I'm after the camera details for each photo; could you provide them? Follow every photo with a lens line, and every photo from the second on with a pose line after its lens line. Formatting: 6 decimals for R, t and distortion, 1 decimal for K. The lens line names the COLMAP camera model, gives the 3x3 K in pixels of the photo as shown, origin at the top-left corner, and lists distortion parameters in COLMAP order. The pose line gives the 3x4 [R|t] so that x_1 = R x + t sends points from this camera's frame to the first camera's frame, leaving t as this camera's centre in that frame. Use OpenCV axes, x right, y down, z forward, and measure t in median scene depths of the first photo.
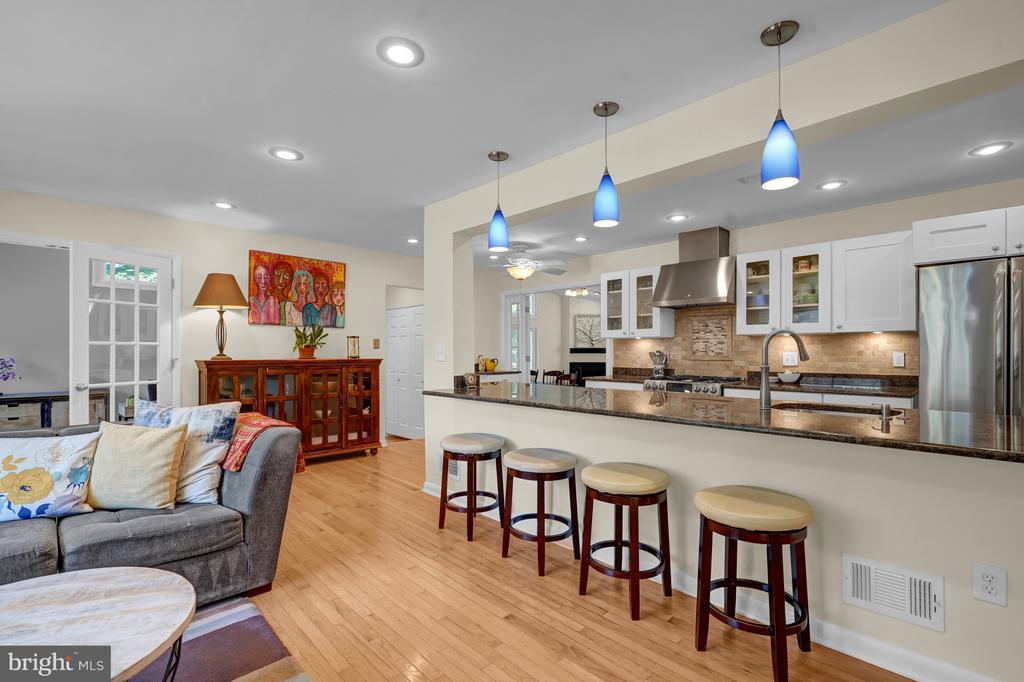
lens RADIAL K [[464.5, 0, 509.0], [0, 464.5, 353.5], [0, 0, 1]] dist [-0.001084, 0.000085]
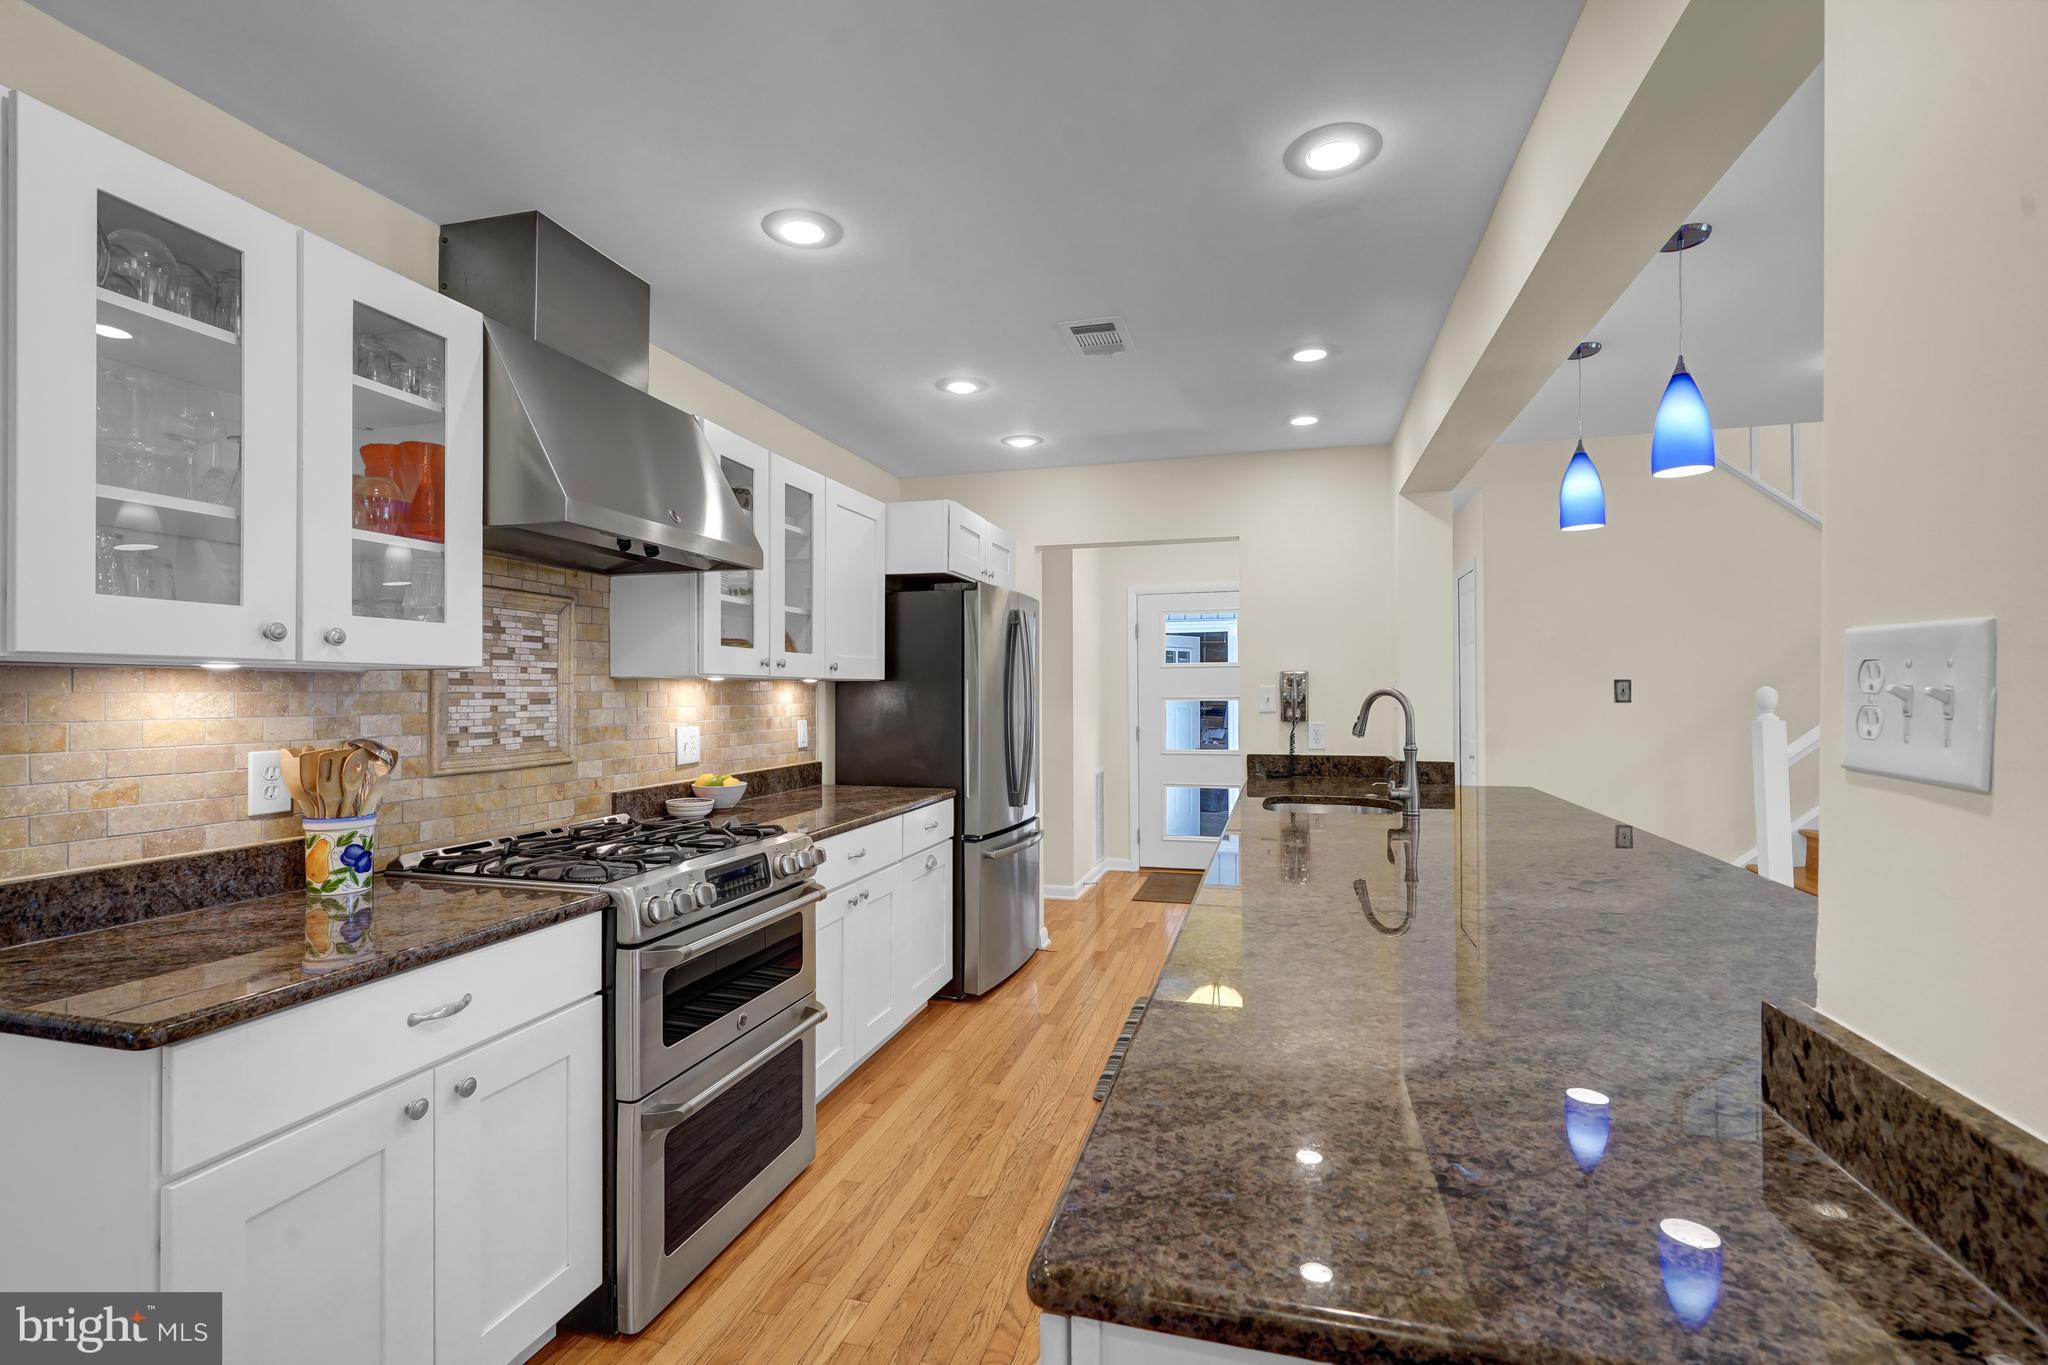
lens RADIAL K [[930.0, 0, 1020.7], [0, 930.0, 685.3], [0, 0, 1]] dist [-0.001937, 0.000340]
pose [[-0.502746, 0.009120, 0.864386, -0.150035], [0.006716, 0.999955, -0.006644, -0.027566], [-0.864408, 0.002465, -0.502785, 1.110011]]
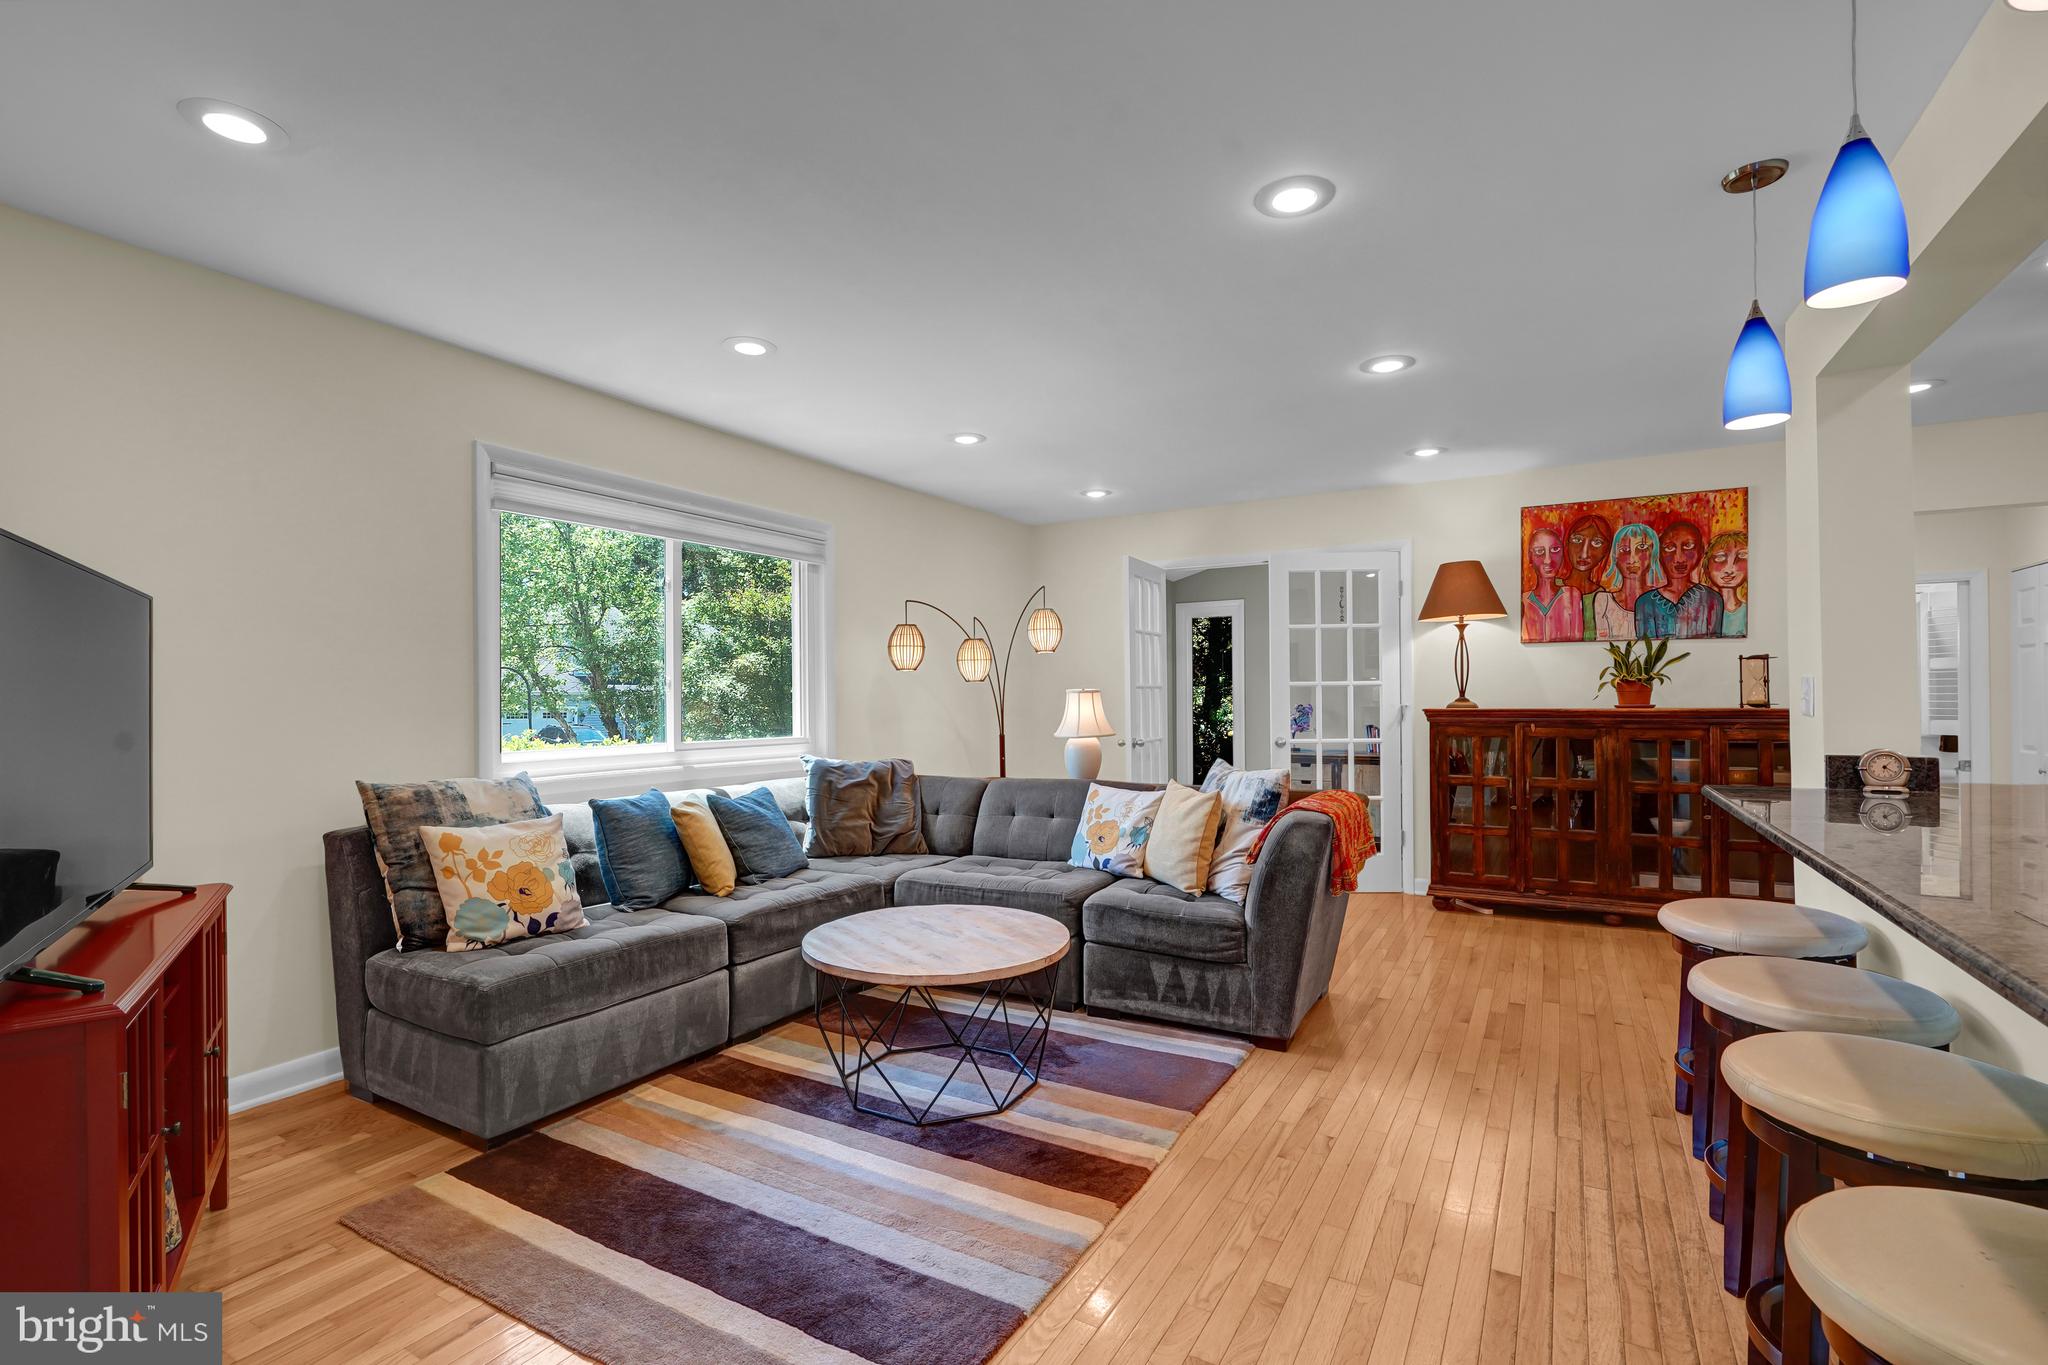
lens RADIAL K [[933.0, 0, 1029.1], [0, 933.0, 698.6], [0, 0, 1]] dist [-0.000504, 0.000037]
pose [[0.283916, -0.001963, -0.958847, 0.353818], [0.004902, 0.999988, -0.000596, -0.000423], [0.958837, -0.004531, 0.283922, 0.139774]]
